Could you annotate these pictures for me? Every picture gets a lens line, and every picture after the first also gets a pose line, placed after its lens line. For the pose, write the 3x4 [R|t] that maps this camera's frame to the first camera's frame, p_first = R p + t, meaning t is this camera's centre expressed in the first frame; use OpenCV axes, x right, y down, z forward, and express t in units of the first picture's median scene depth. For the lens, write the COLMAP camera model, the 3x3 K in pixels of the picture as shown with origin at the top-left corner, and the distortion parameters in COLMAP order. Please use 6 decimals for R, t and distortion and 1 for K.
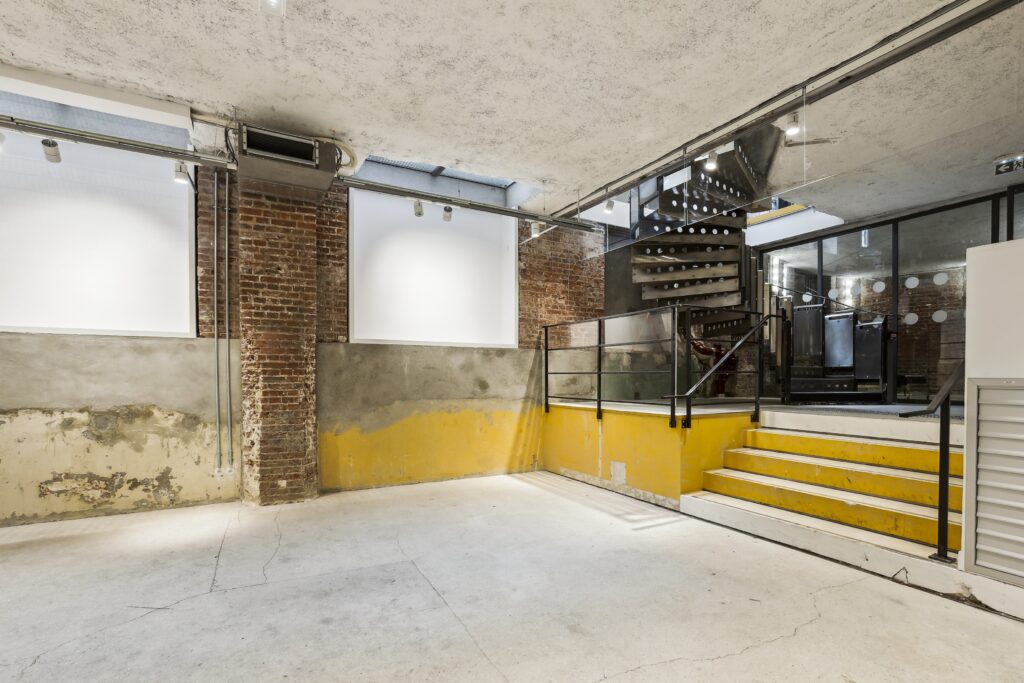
lens RADIAL K [[472.5, 0, 526.1], [0, 472.5, 390.7], [0, 0, 1]] dist [-0.046902, 0.018559]
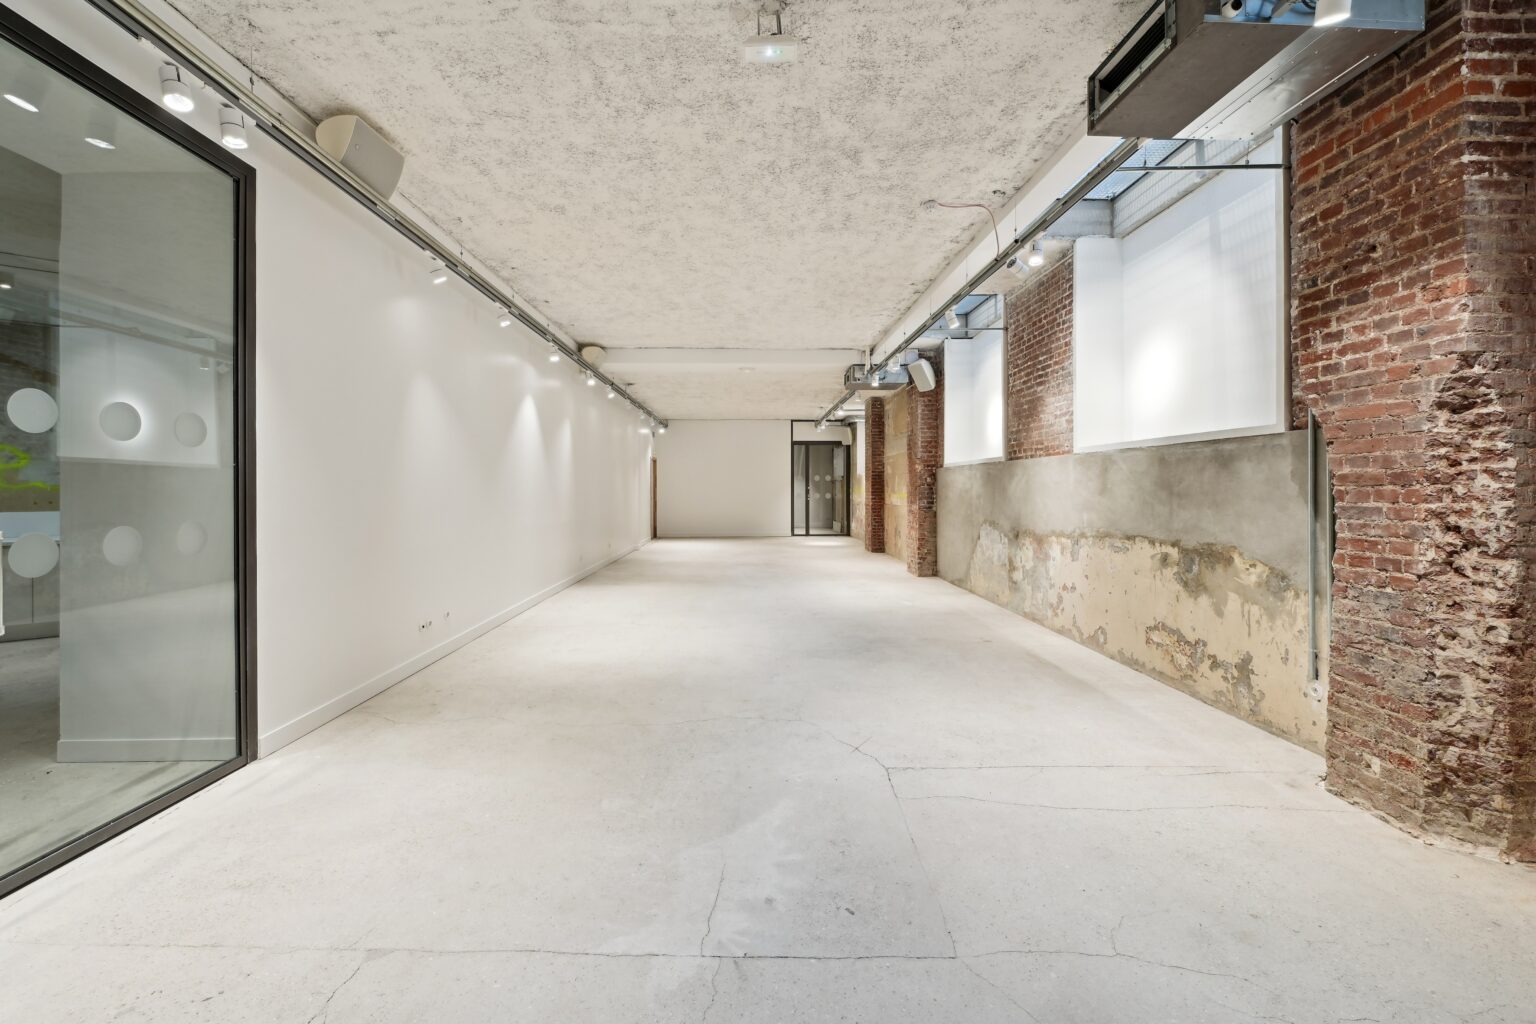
lens RADIAL K [[621.6, 0, 763.7], [0, 621.6, 488.9], [0, 0, 1]] dist [-0.007836, -0.000692]
pose [[-0.466352, 0.000691, -0.884599, 0.217593], [-0.025351, 0.999579, 0.014146, -0.040295], [0.884236, 0.029022, -0.466138, 0.784492]]
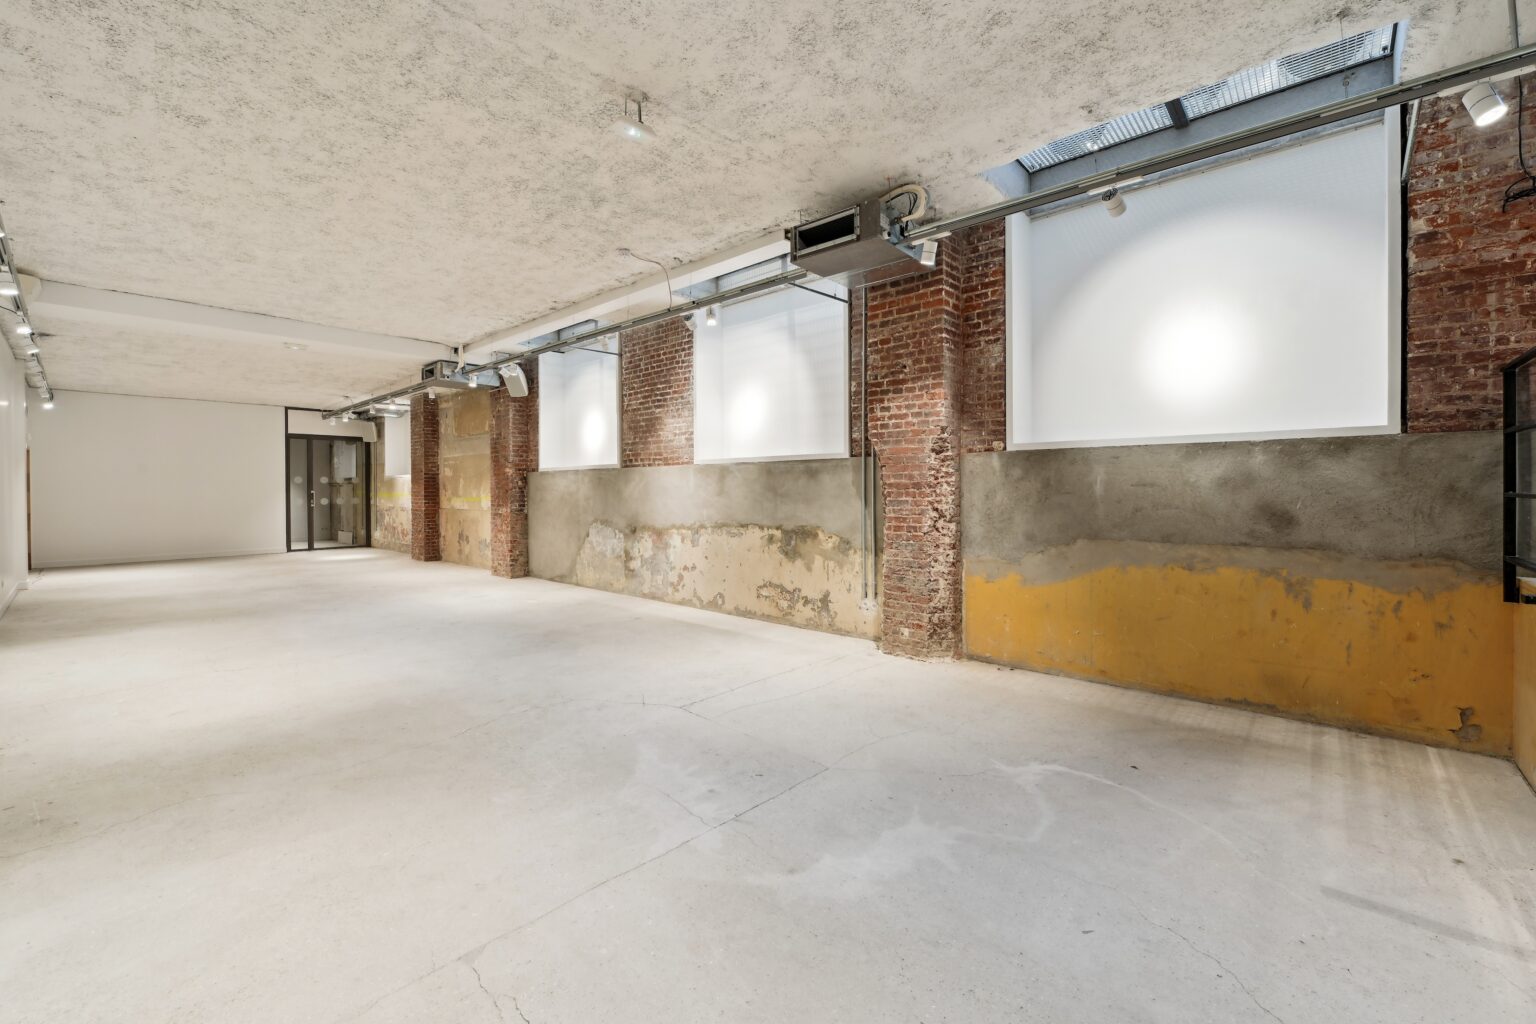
lens RADIAL K [[621.6, 0, 777.5], [0, 621.6, 496.7], [0, 0, 1]] dist [-0.007836, -0.000692]
pose [[0.333894, 0.008420, -0.942573, 0.422944], [-0.022809, 0.999739, 0.000851, -0.031715], [0.942335, 0.021215, 0.333999, 0.436661]]
